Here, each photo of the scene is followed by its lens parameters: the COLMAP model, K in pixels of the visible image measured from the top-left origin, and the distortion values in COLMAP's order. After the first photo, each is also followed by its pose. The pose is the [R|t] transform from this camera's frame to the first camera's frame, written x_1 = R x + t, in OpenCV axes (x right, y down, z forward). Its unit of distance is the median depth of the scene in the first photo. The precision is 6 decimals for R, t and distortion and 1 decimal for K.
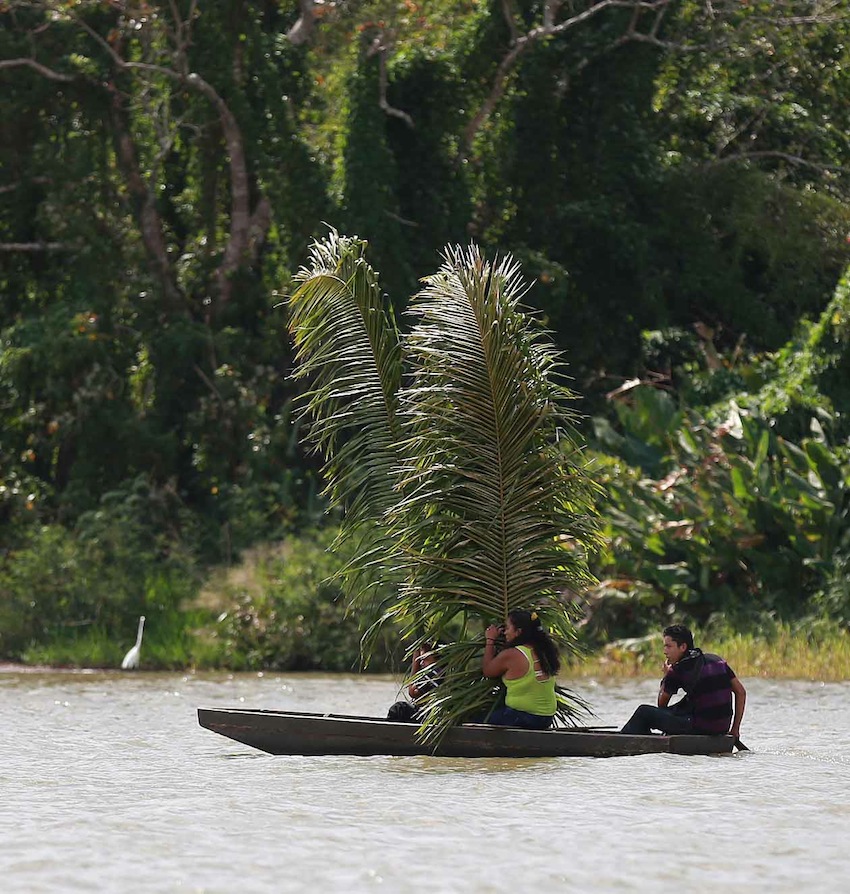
lens RADIAL K [[1994.1, 0, 425.0], [0, 1994.1, 447.0], [0, 0, 1]] dist [-0.083960, -0.578081]
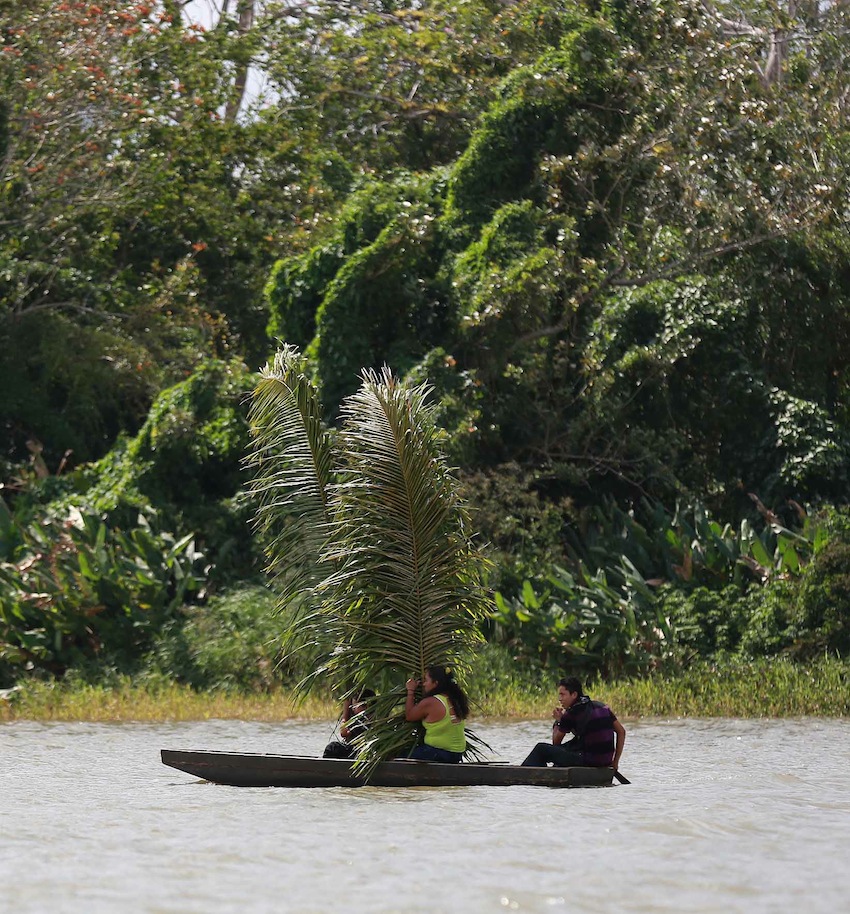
lens RADIAL K [[1643.4, 0, 425.0], [0, 1643.4, 457.0], [0, 0, 1]] dist [-0.307184, 2.748295]
pose [[0.999931, -0.010411, -0.005510, 0.378977], [0.010149, 0.998910, -0.045550, -0.001151], [0.005978, 0.045491, 0.998947, -0.038812]]
